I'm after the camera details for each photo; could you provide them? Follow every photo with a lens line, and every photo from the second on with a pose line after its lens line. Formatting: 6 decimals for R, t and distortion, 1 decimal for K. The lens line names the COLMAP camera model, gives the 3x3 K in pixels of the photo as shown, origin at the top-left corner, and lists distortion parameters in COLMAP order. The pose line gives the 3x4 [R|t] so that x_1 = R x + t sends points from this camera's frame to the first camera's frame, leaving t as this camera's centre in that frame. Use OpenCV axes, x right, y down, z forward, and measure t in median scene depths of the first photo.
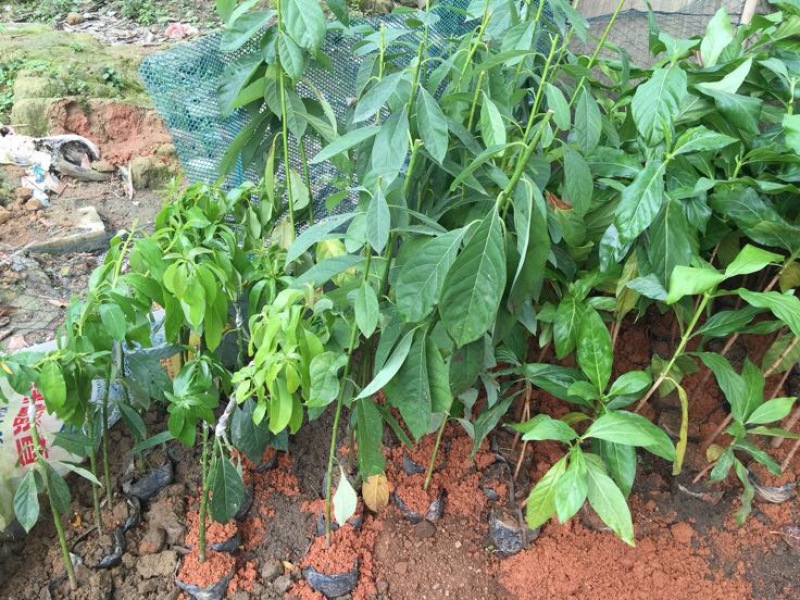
lens RADIAL K [[654.5, 0, 396.4], [0, 654.5, 298.9], [0, 0, 1]] dist [0.051588, -0.117083]
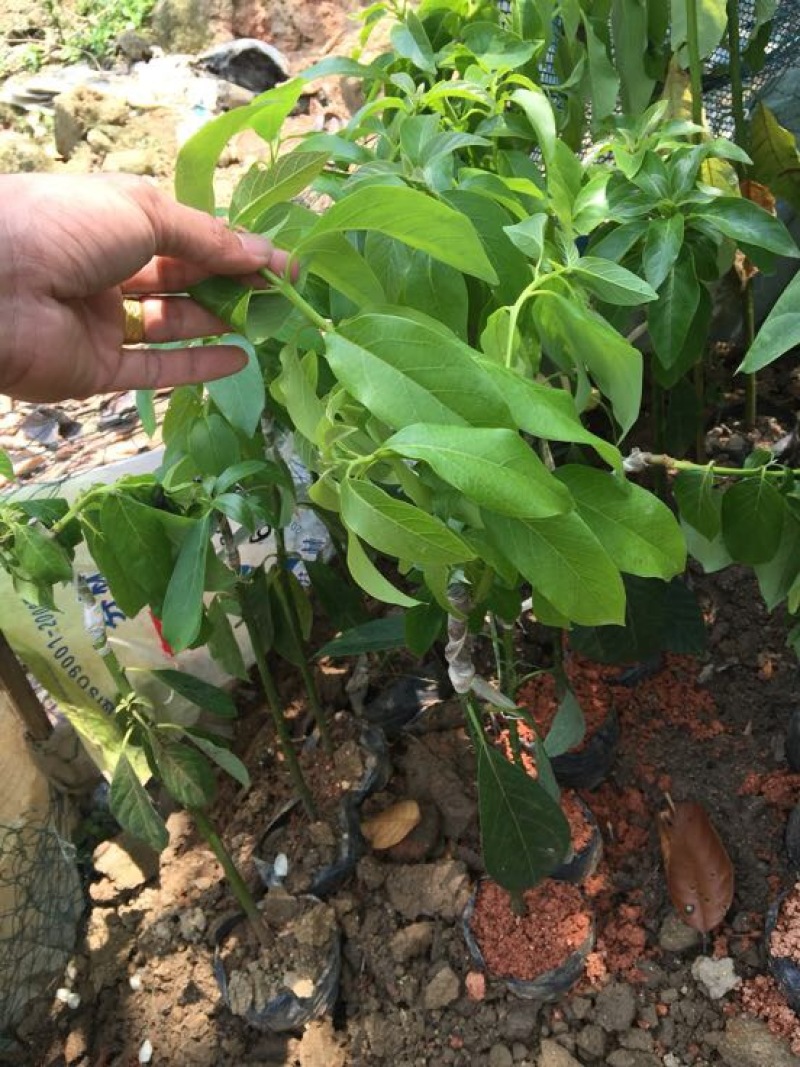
lens RADIAL K [[871.7, 0, 399.5], [0, 871.7, 527.0], [0, 0, 1]] dist [0.074998, -0.137517]
pose [[0.931449, 0.004957, -0.363838, -0.149849], [0.085663, 0.968816, 0.232503, 0.008403], [0.353644, -0.247733, 0.901978, 0.472710]]
